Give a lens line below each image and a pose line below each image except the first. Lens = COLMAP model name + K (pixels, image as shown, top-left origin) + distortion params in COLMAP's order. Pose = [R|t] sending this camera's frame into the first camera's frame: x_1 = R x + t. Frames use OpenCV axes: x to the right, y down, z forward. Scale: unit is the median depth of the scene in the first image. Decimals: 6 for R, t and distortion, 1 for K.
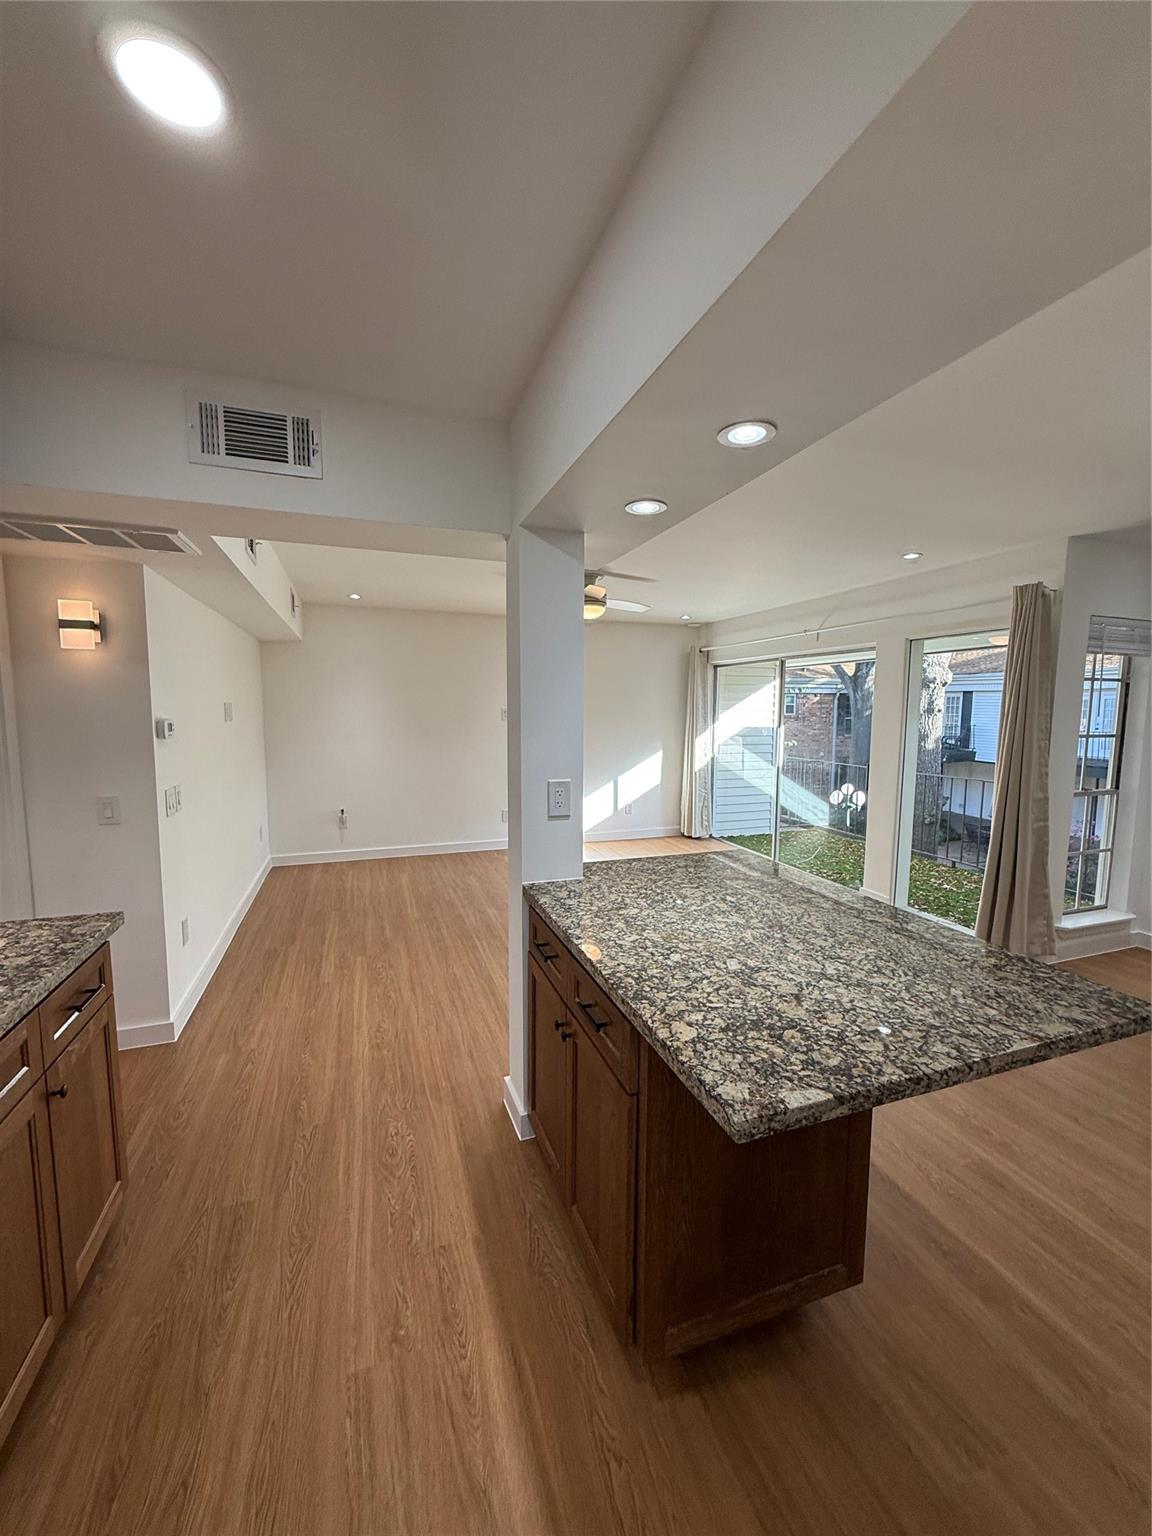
lens RADIAL K [[613.6, 0, 577.0], [0, 613.6, 765.5], [0, 0, 1]] dist [0.000900, 0.000218]
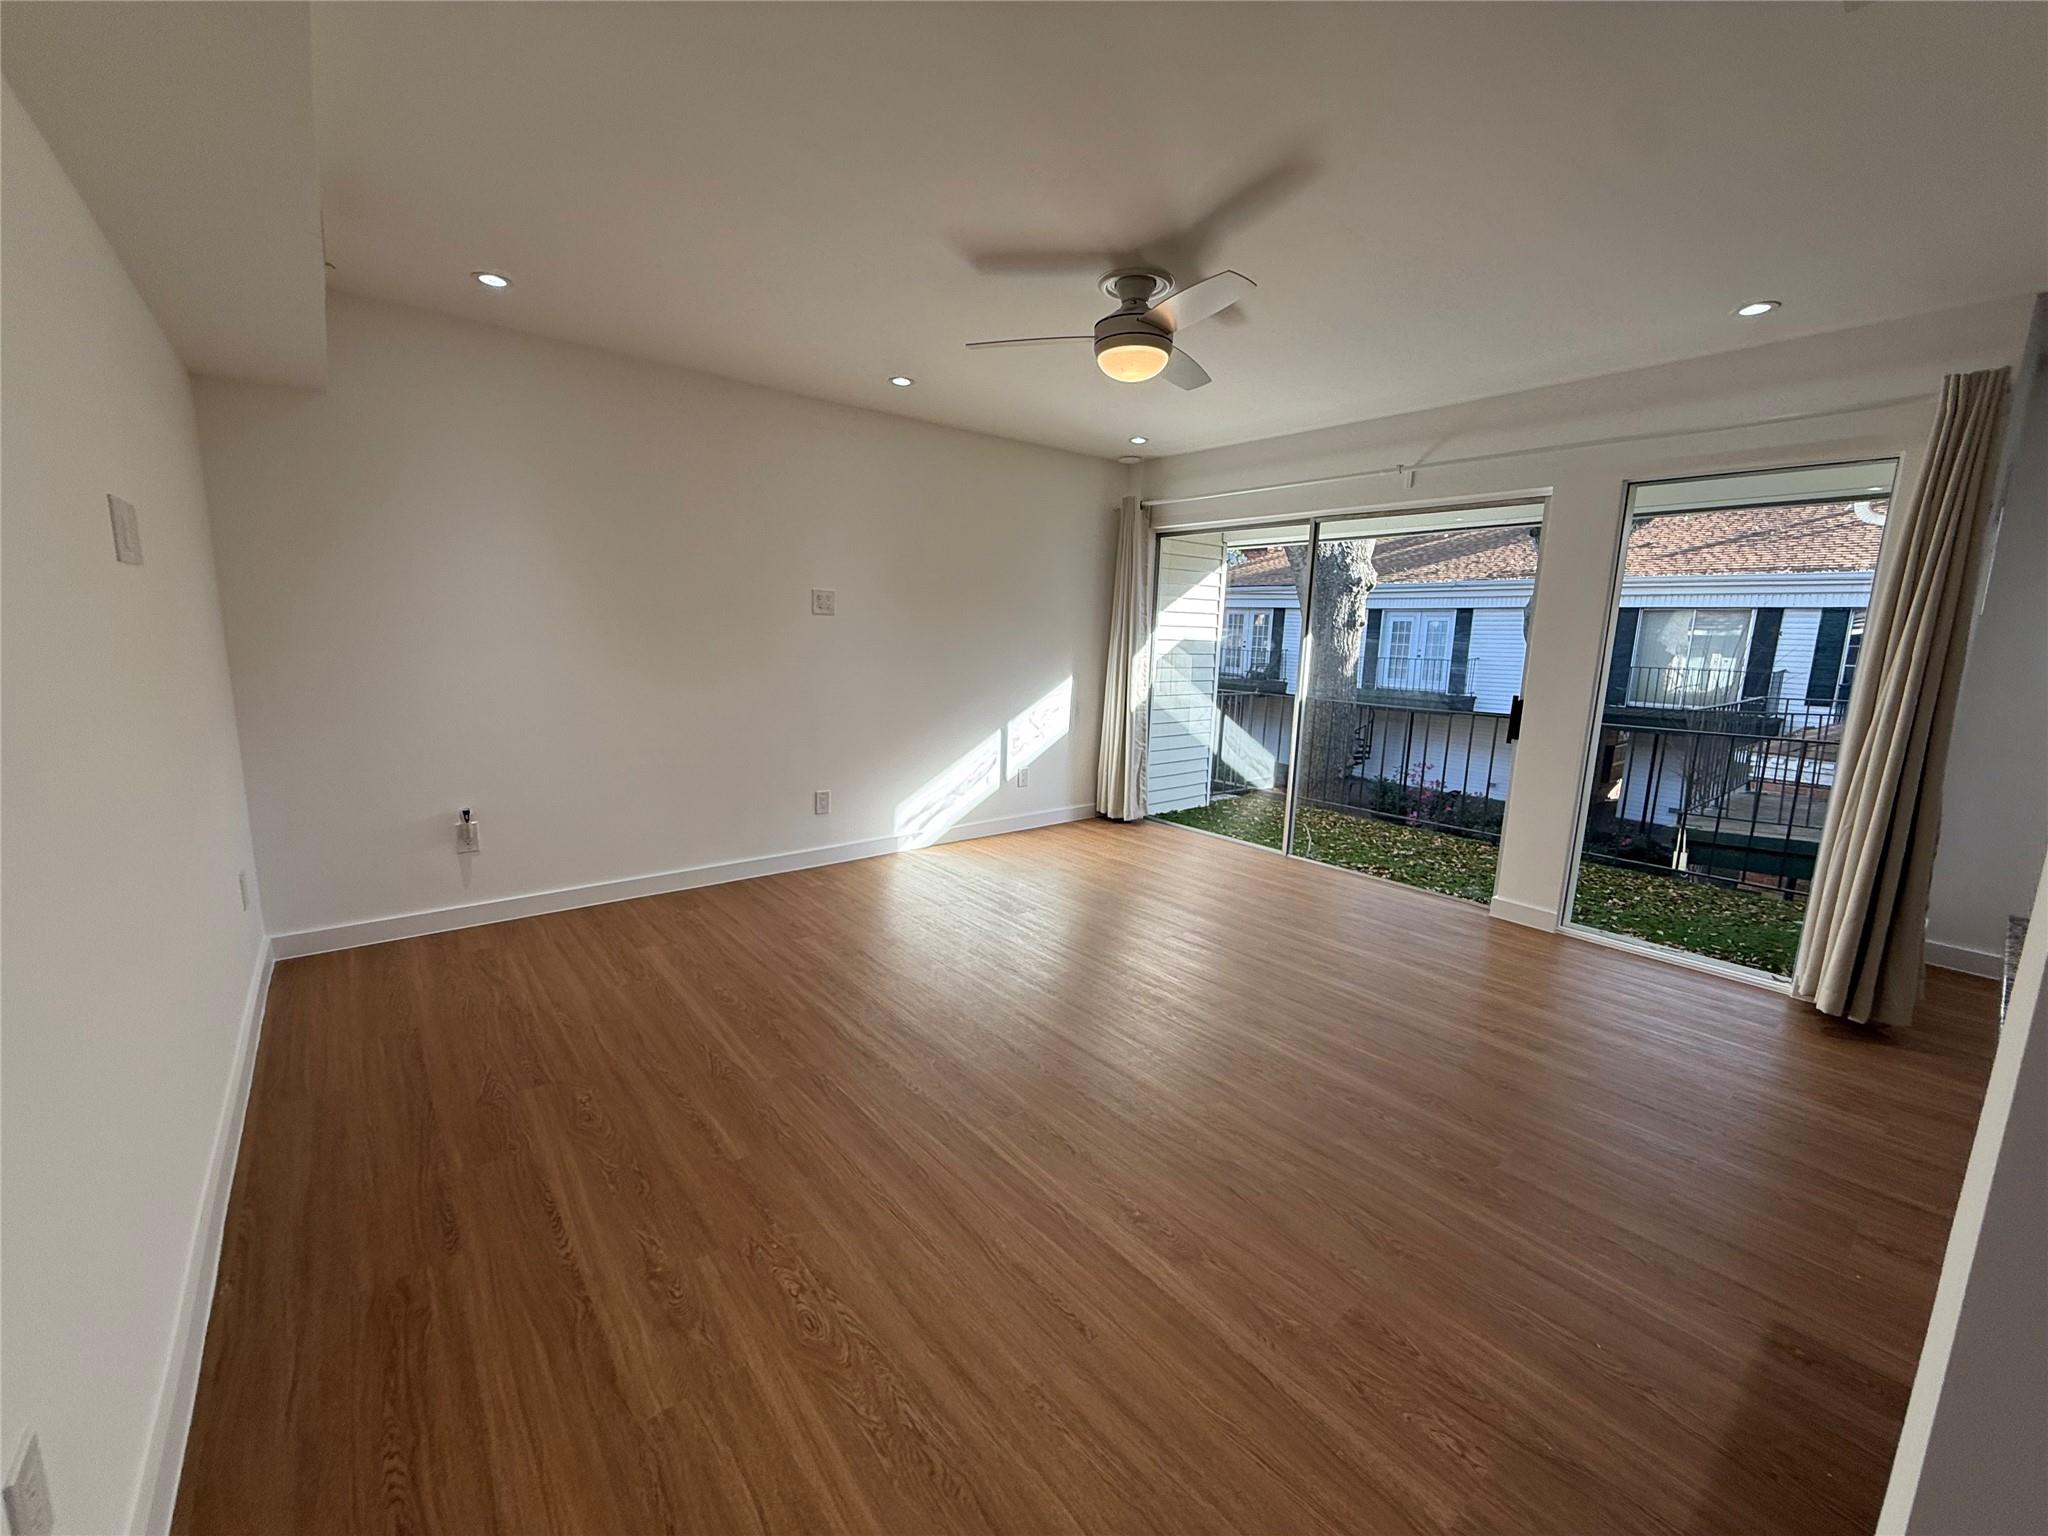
lens RADIAL K [[818.1, 0, 1024.0], [0, 818.1, 768.0], [0, 0, 1]] dist [0.000900, 0.000218]
pose [[0.939182, -0.036854, 0.341438, -0.494820], [0.009816, 0.996700, 0.080582, -0.001381], [-0.343281, -0.072330, 0.936444, 0.779503]]
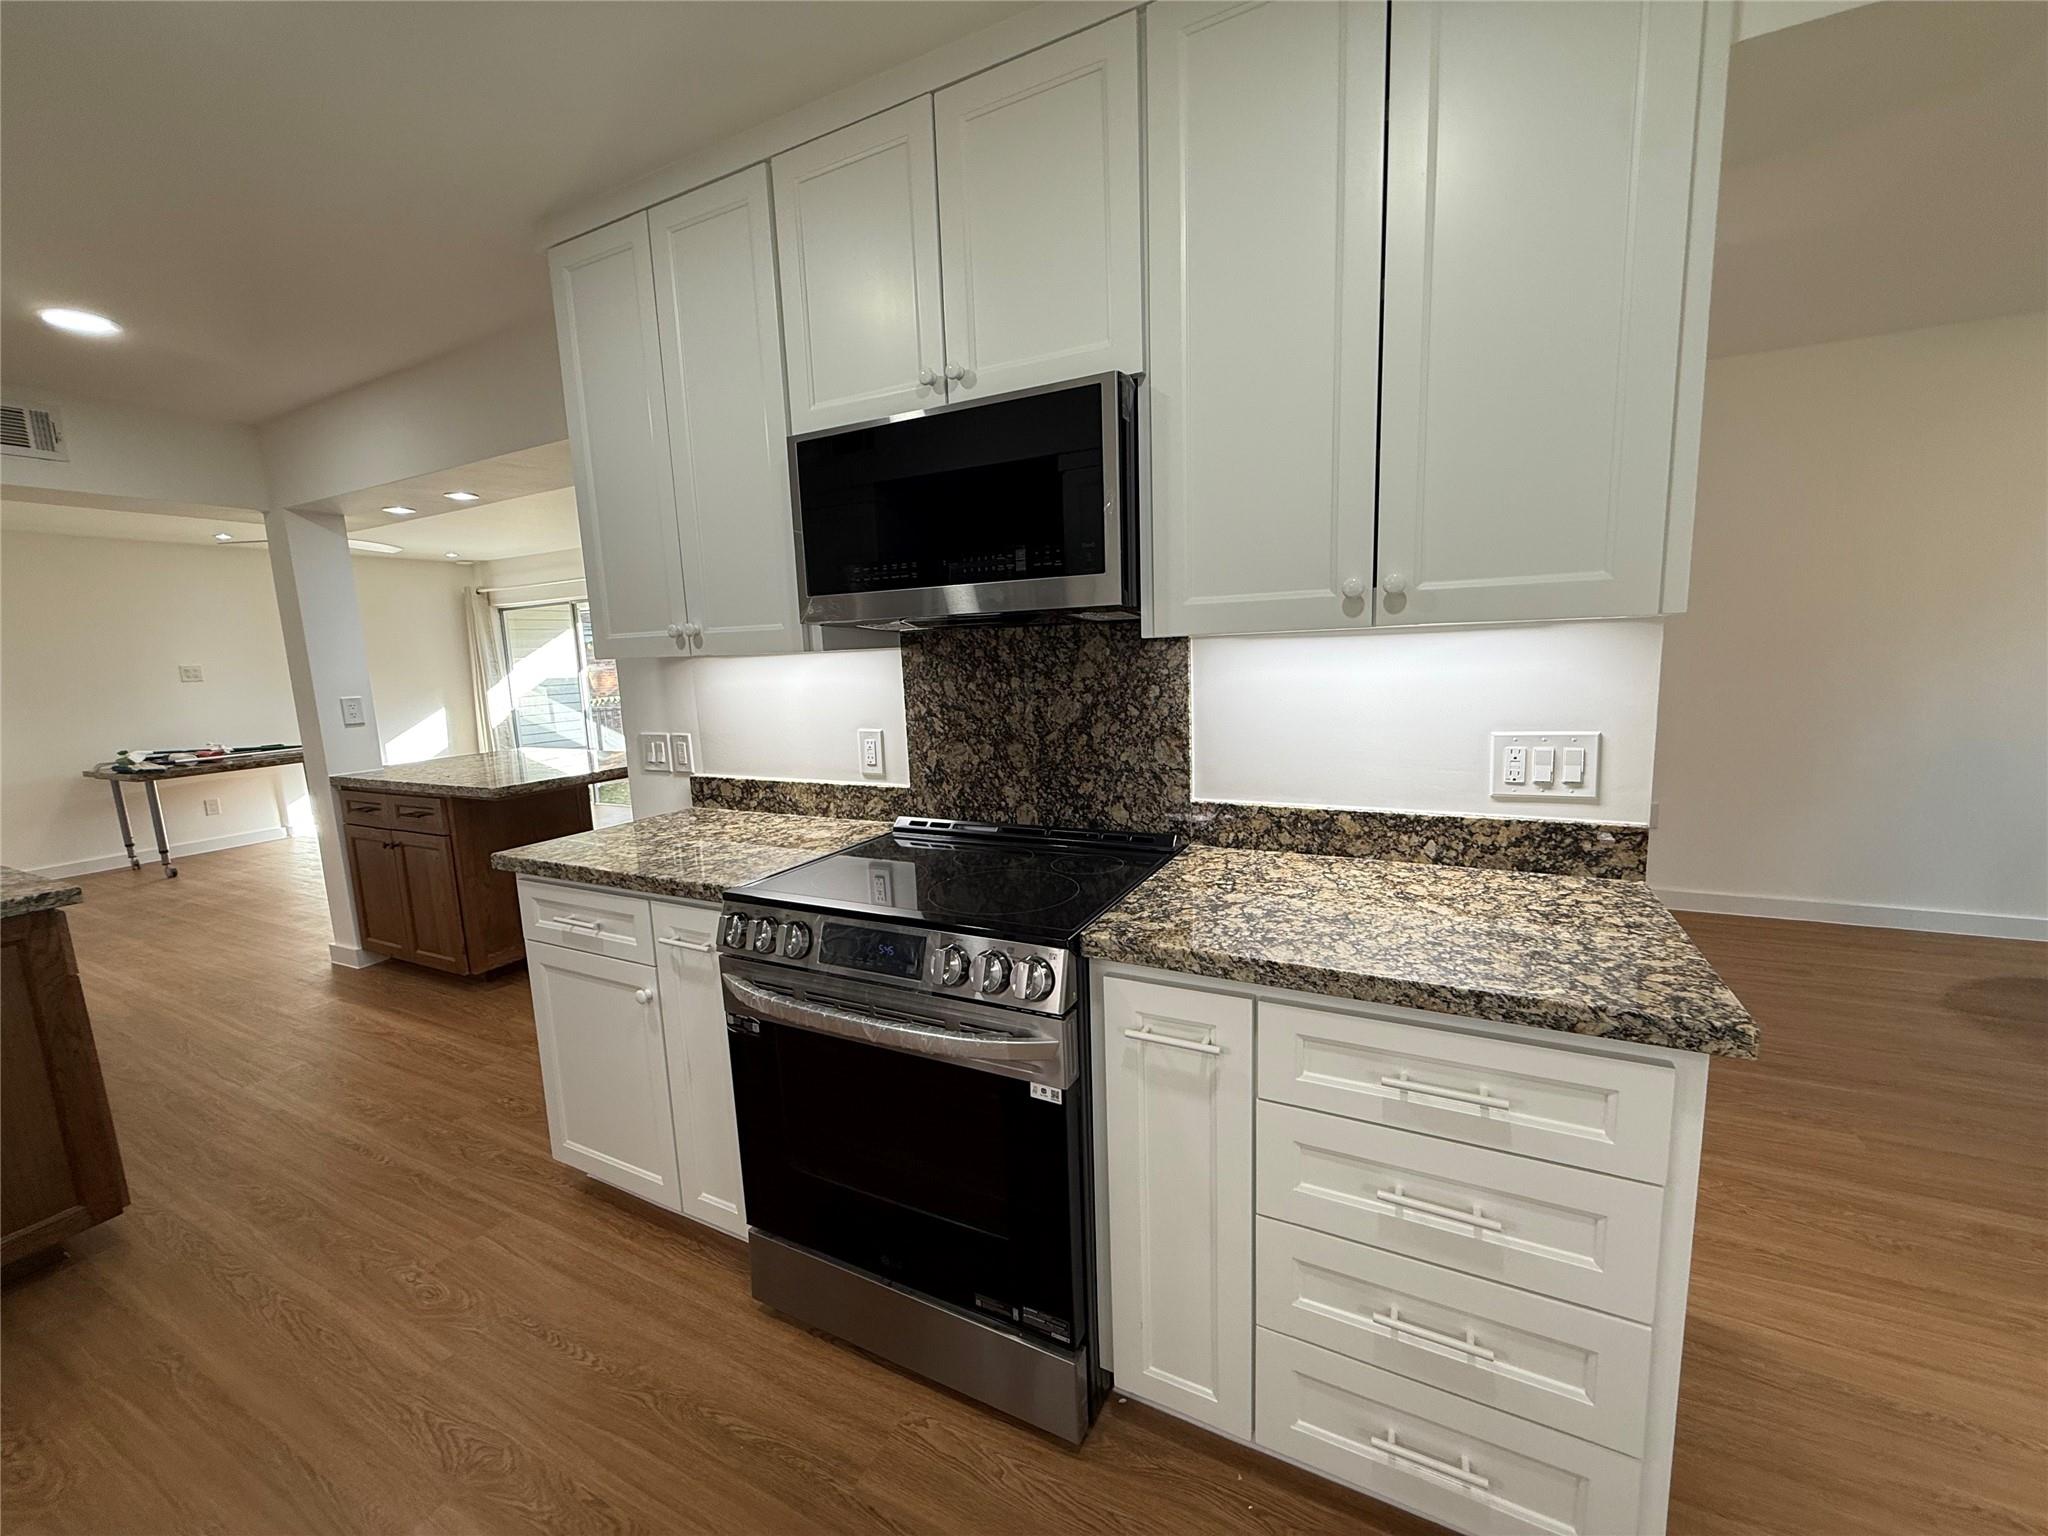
lens RADIAL K [[815.3, 0, 1024.0], [0, 815.3, 768.0], [0, 0, 1]] dist [-0.012129, -0.000086]
pose [[0.726126, -0.129103, 0.675332, -0.141511], [0.105059, 0.991513, 0.076587, 0.164165], [-0.679487, 0.015338, 0.733527, -1.098169]]
